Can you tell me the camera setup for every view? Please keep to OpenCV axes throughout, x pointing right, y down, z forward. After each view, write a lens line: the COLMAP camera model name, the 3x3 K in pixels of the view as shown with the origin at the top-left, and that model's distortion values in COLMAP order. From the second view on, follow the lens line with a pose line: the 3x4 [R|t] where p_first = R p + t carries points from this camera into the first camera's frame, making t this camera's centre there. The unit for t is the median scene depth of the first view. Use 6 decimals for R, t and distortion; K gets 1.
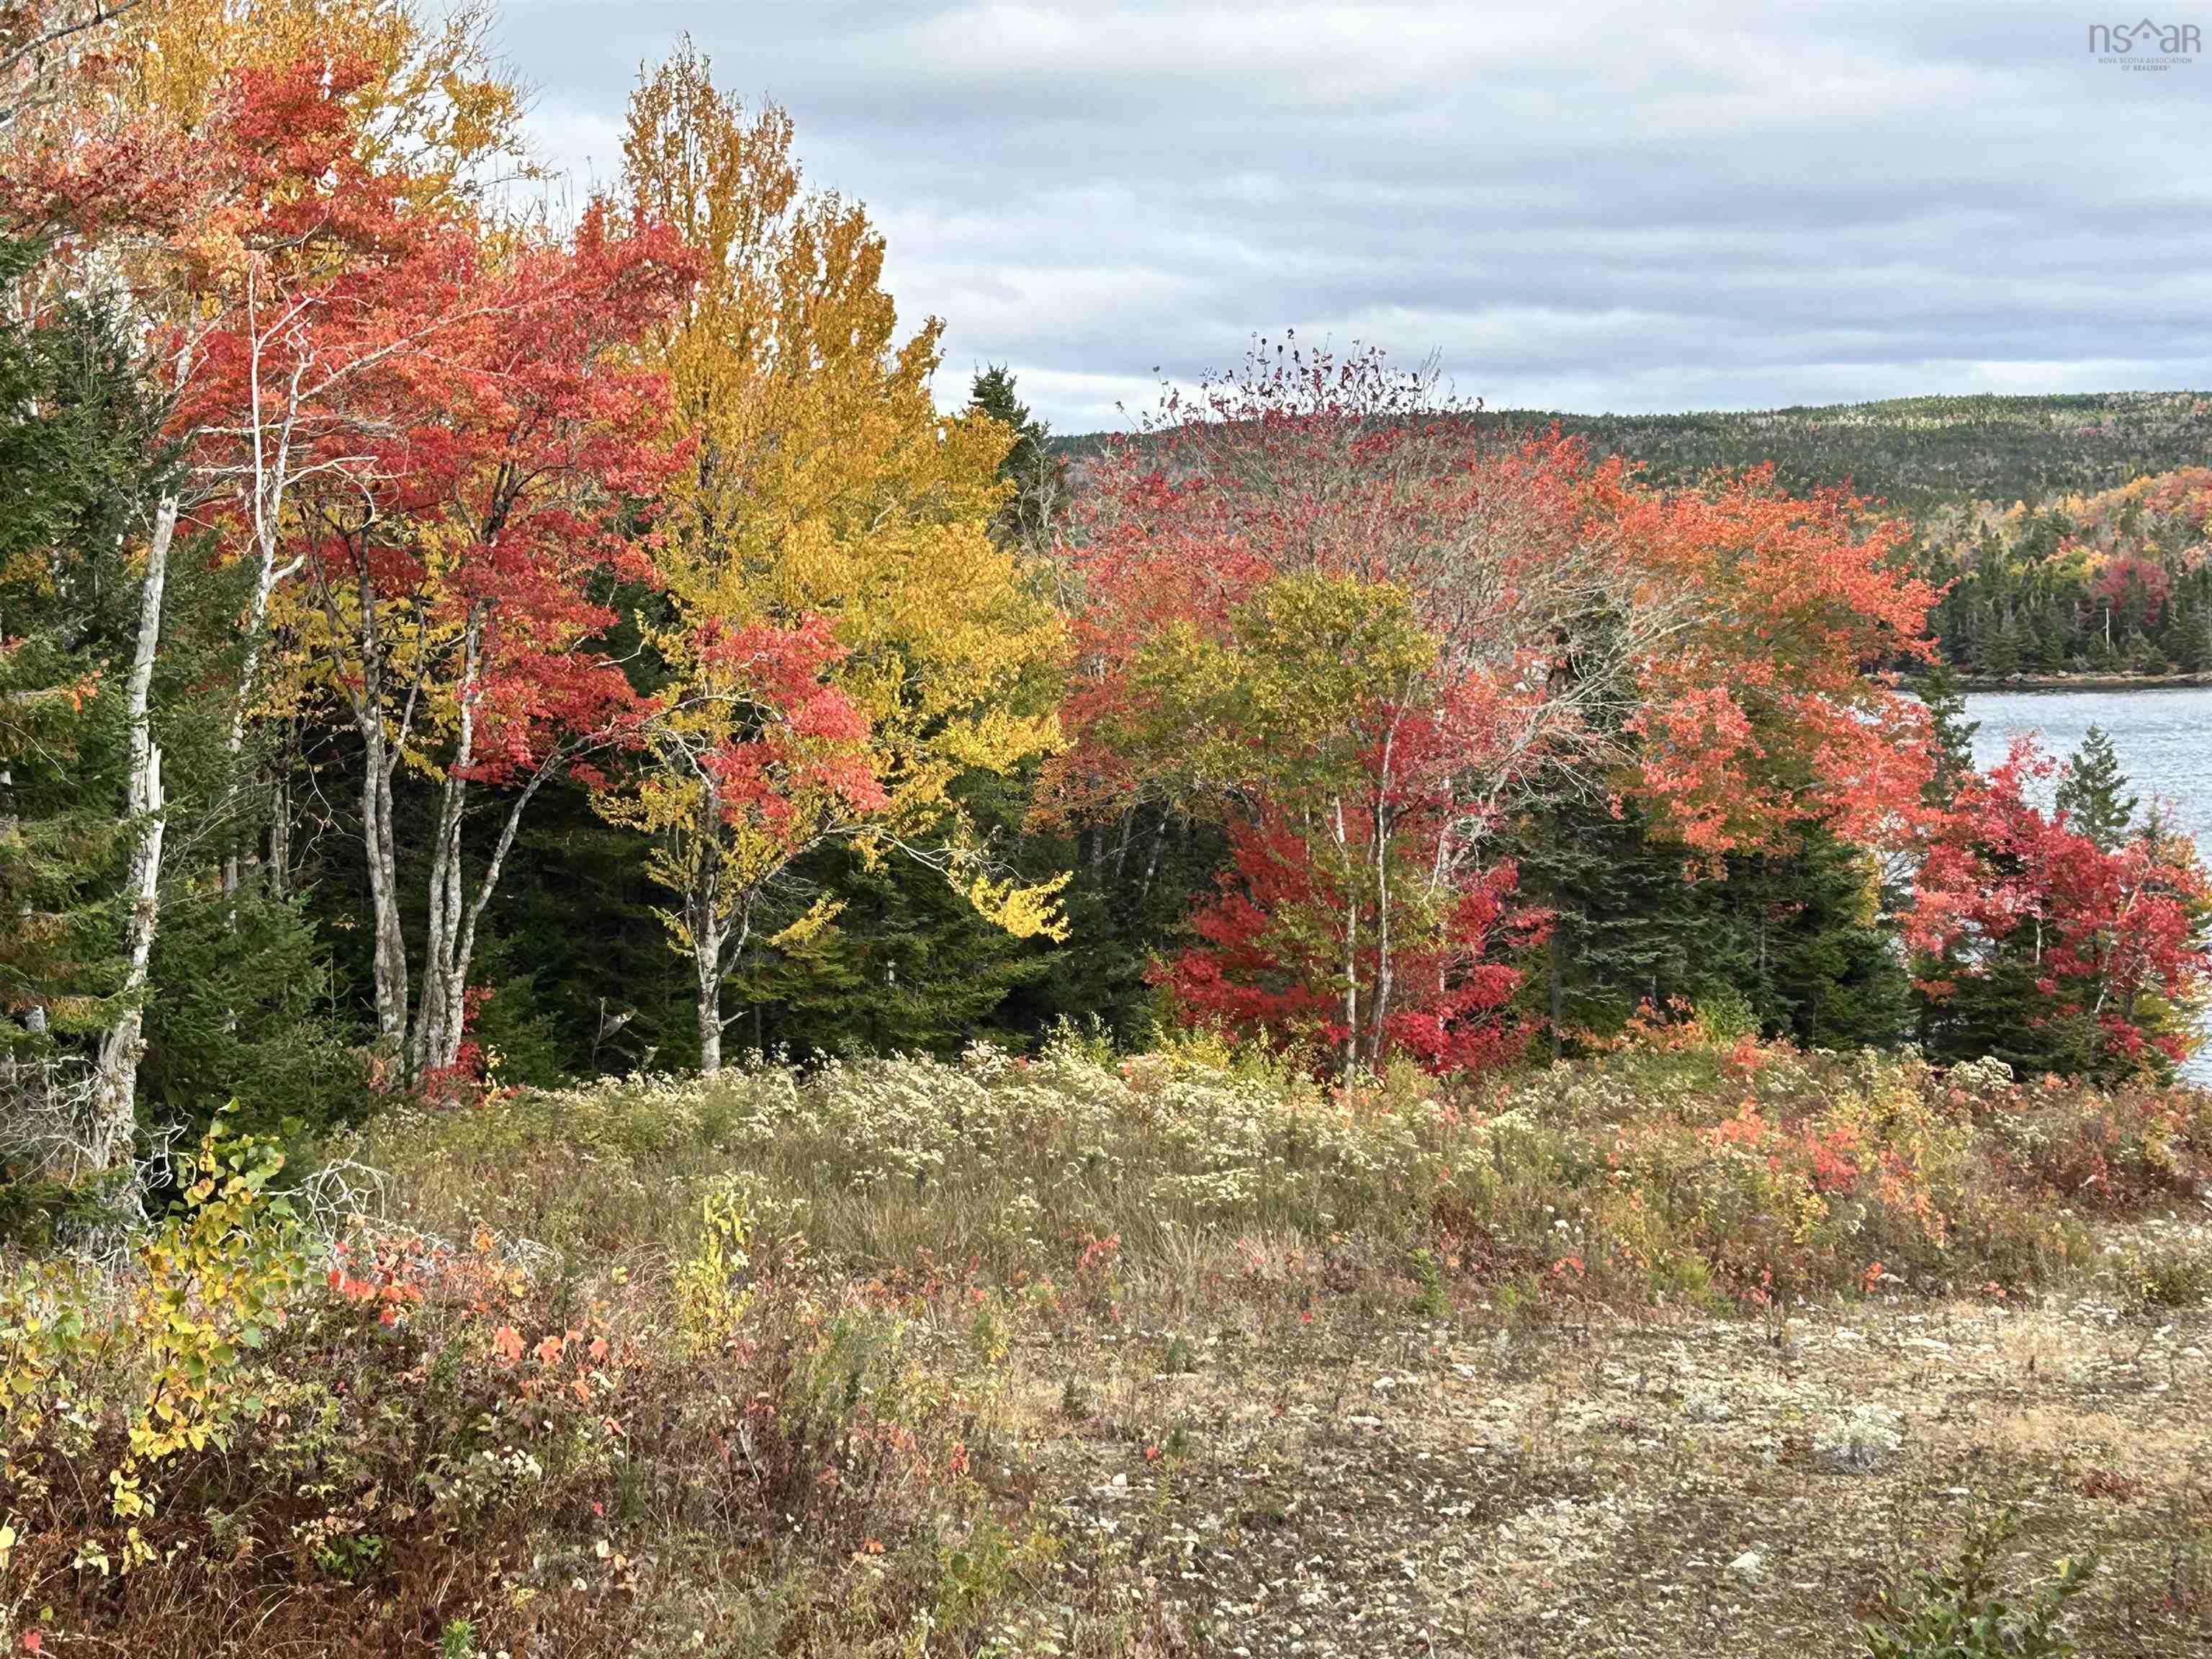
lens RADIAL K [[4288.9, 0, 1106.0], [0, 4288.9, 829.5], [0, 0, 1]] dist [-0.282247, 0.030448]
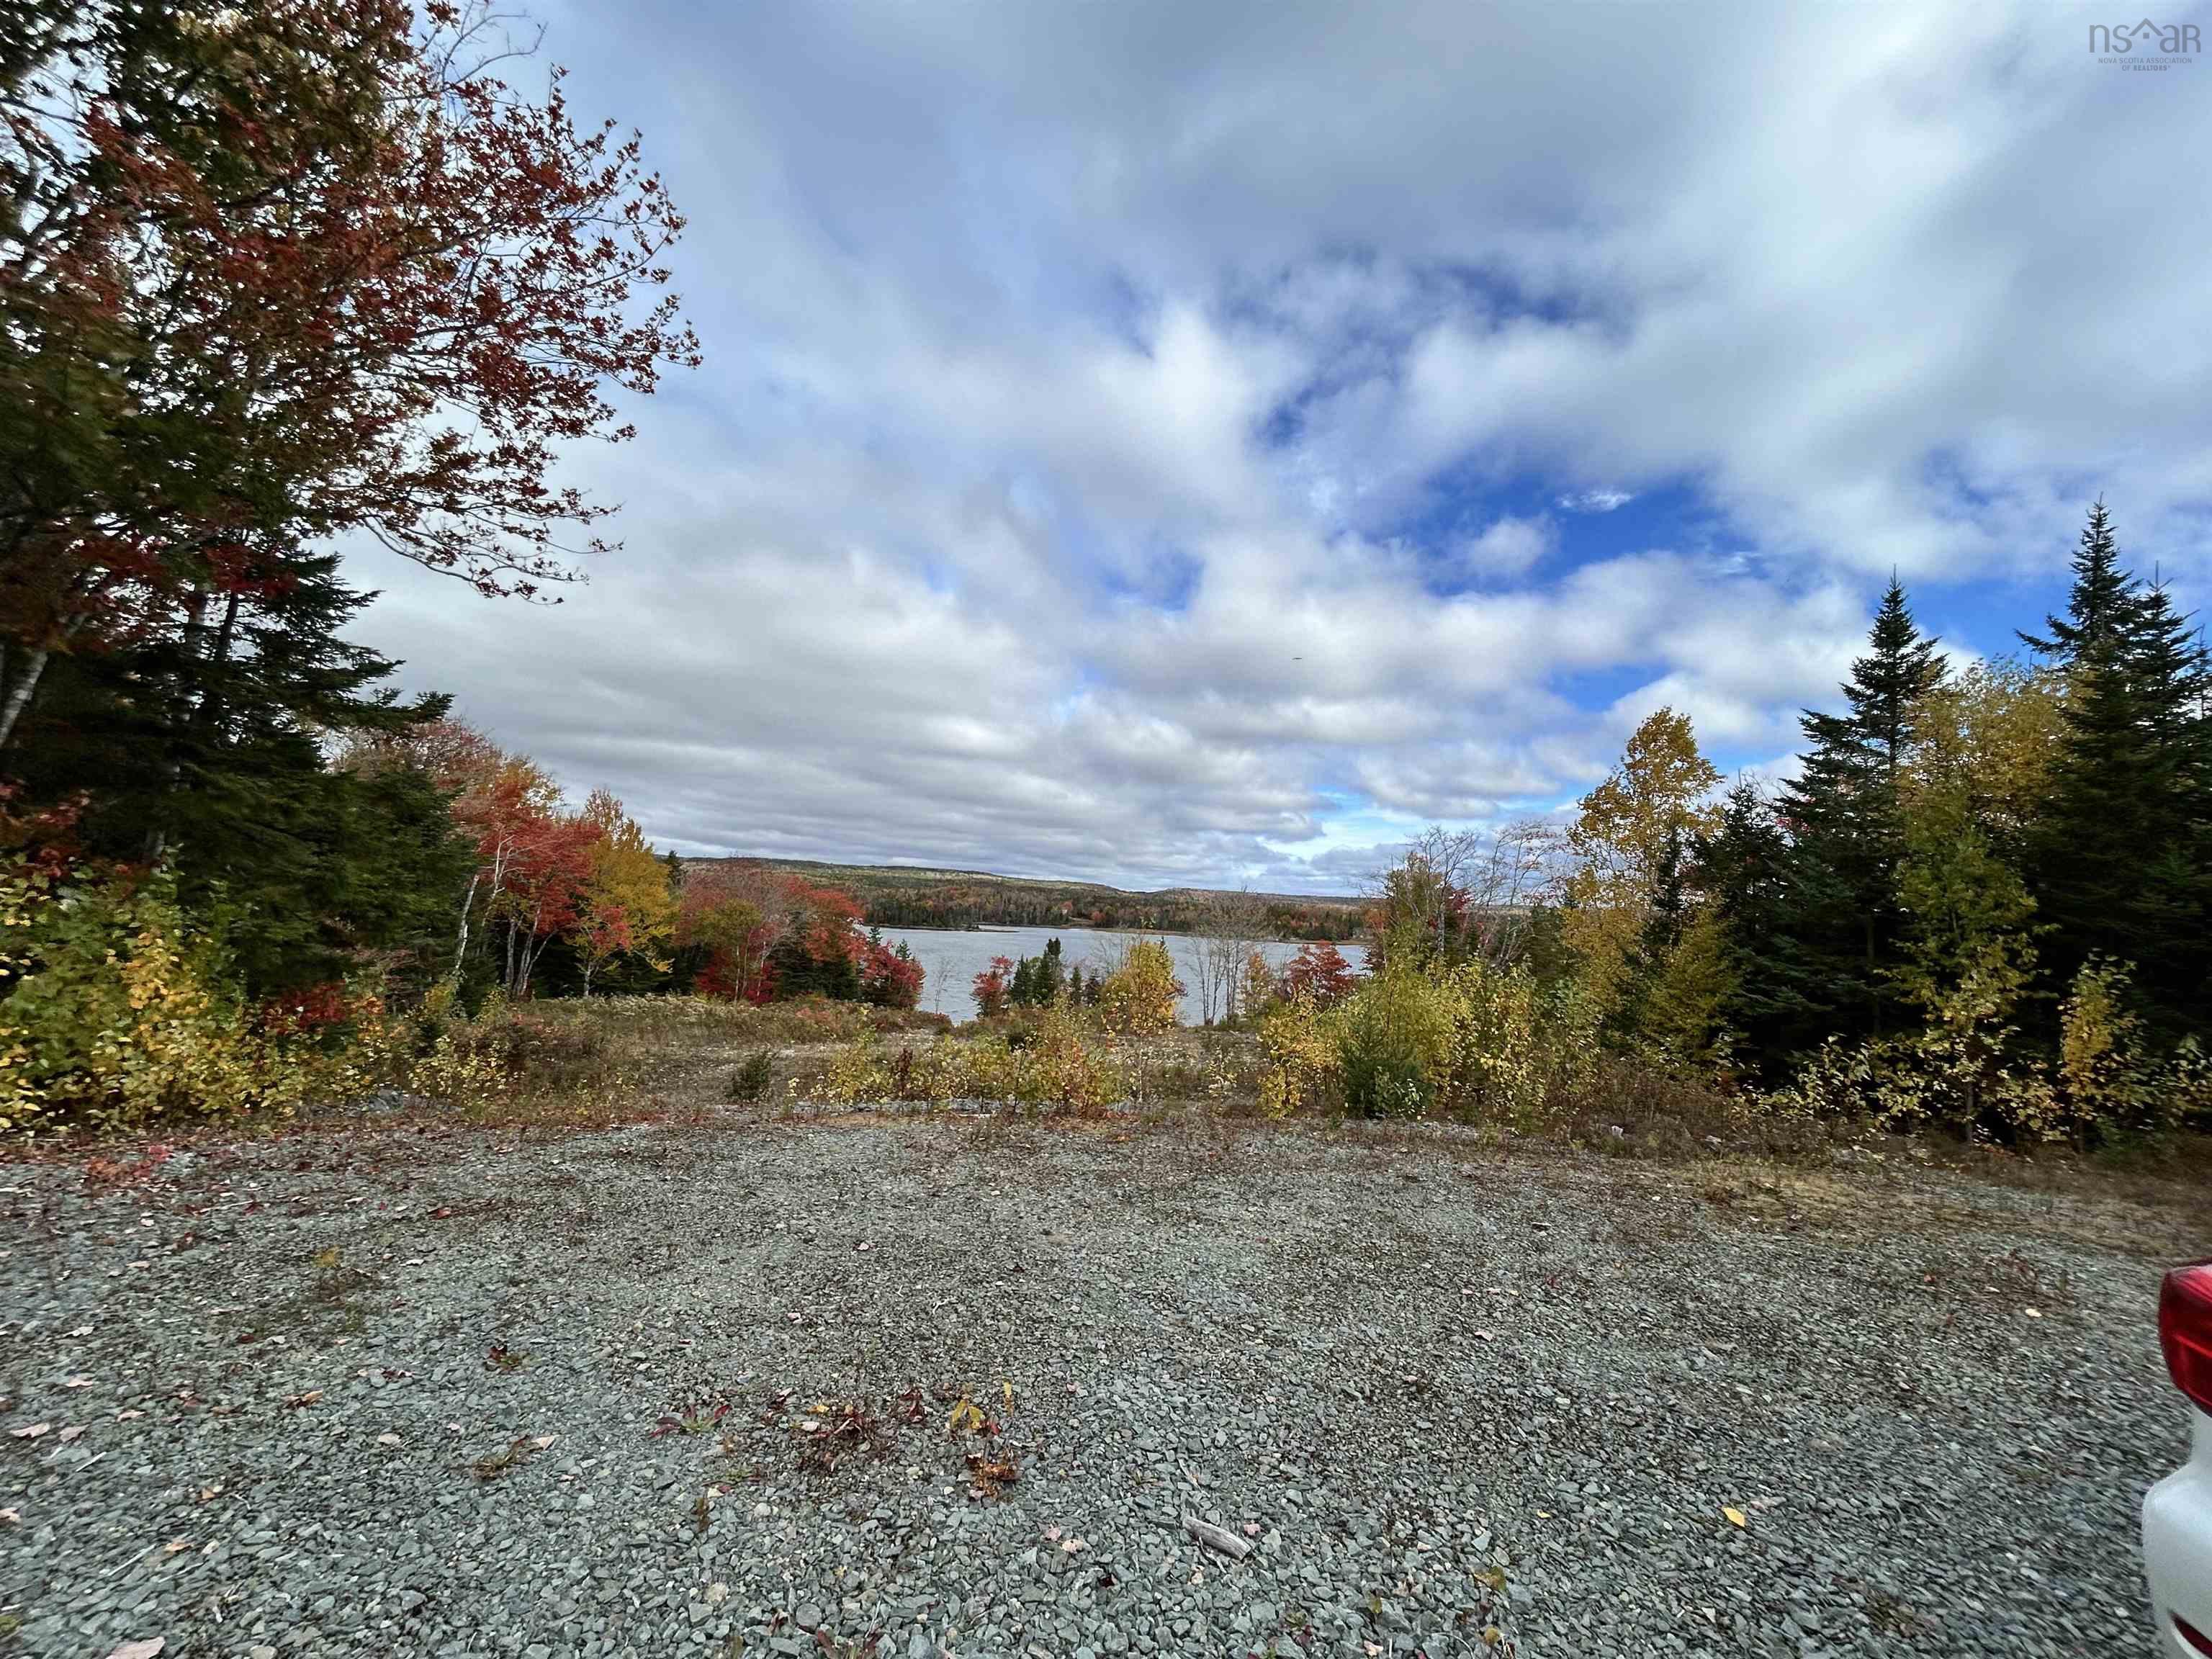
lens RADIAL K [[898.2, 0, 1106.0], [0, 898.2, 829.5], [0, 0, 1]] dist [-0.026958, 0.000048]
pose [[0.910804, 0.092545, 0.402333, 0.019745], [-0.034117, 0.988090, -0.150048, 0.000520], [-0.411427, 0.122938, 0.903113, -0.155308]]
